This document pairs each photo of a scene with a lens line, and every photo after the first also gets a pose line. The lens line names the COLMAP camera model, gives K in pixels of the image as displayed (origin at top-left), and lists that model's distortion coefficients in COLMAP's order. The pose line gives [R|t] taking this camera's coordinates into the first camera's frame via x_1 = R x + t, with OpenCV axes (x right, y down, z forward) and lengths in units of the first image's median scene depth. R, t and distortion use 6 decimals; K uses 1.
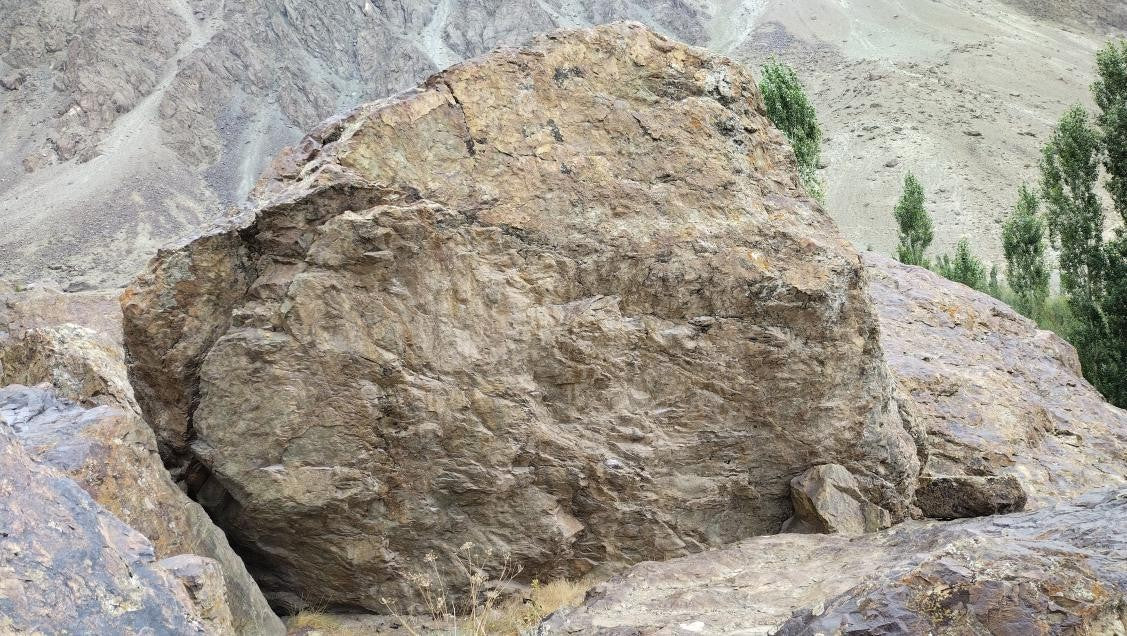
lens RADIAL K [[827.7, 0, 561.1], [0, 827.7, 323.9], [0, 0, 1]] dist [0.071966, -0.106169]
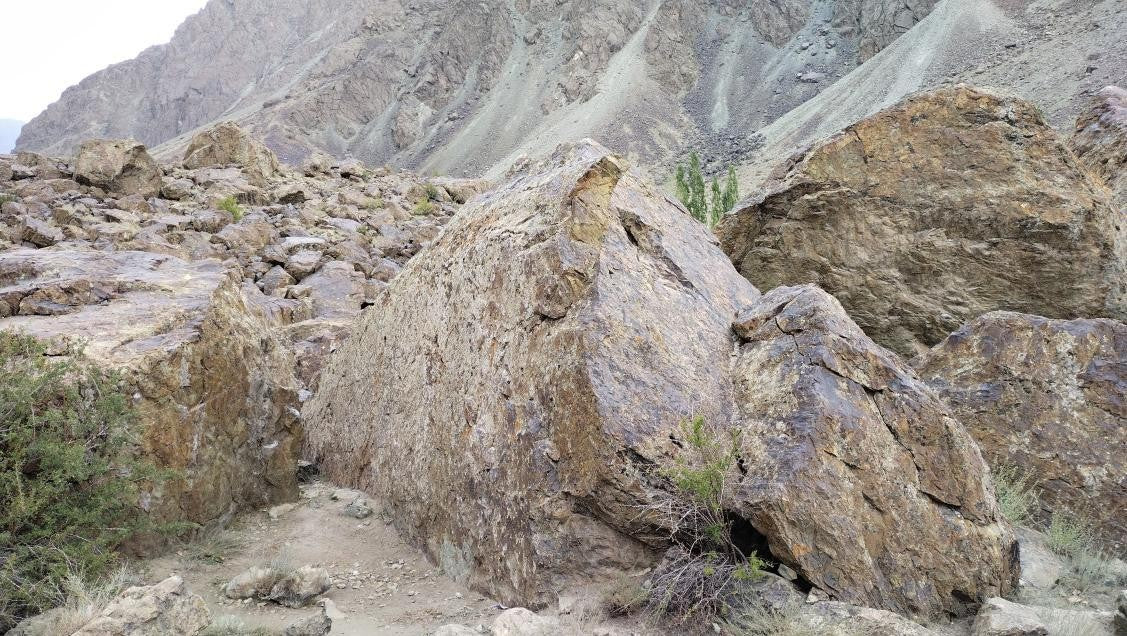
lens RADIAL K [[831.4, 0, 561.0], [0, 831.4, 320.3], [0, 0, 1]] dist [0.062933, -0.083188]
pose [[0.854528, 0.036235, -0.518140, 0.322258], [0.013649, 0.995653, 0.092139, -0.012382], [0.519226, -0.085807, 0.850319, -1.154501]]
